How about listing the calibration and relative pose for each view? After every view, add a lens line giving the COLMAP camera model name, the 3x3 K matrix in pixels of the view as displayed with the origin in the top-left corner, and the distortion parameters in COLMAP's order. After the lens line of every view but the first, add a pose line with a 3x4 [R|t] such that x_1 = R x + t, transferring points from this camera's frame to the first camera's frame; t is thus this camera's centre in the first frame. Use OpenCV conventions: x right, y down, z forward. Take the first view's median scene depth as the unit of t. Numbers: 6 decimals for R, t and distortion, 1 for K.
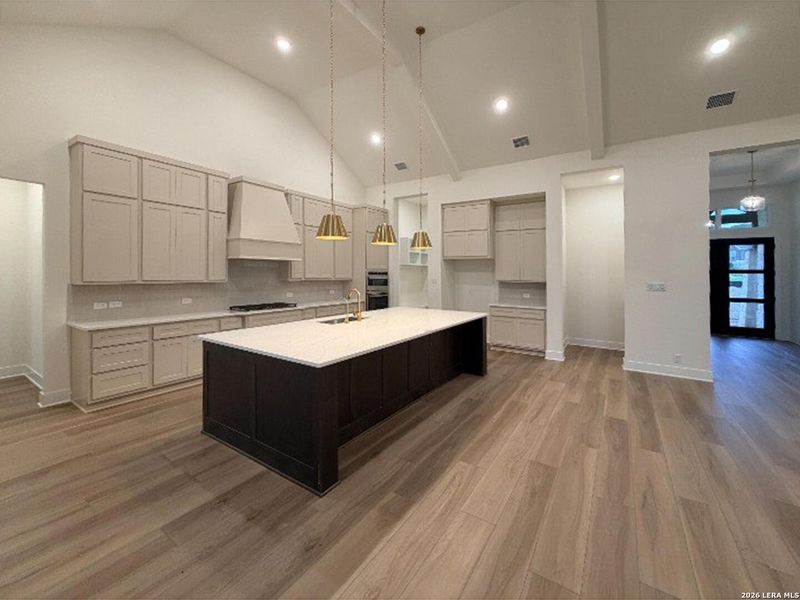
lens RADIAL K [[316.7, 0, 412.2], [0, 316.7, 270.7], [0, 0, 1]] dist [-0.004153, 0.000213]
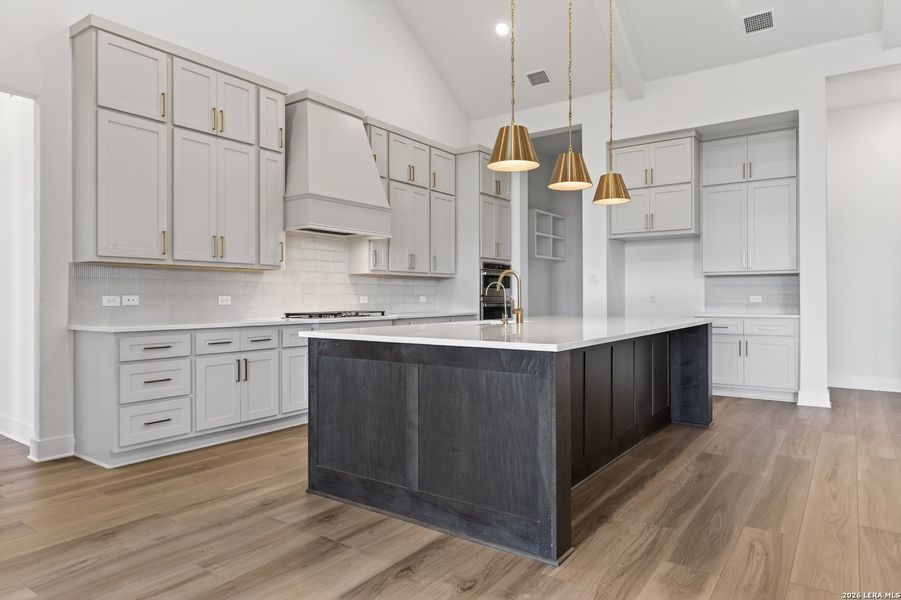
lens RADIAL K [[561.7, 0, 450.5], [0, 561.7, 304.5], [0, 0, 1]] dist [-0.001491, -0.002740]
pose [[0.999070, -0.024537, -0.035457, -0.293322], [0.024855, 0.999655, 0.008545, 0.126075], [0.035236, -0.009418, 0.999335, -0.066085]]
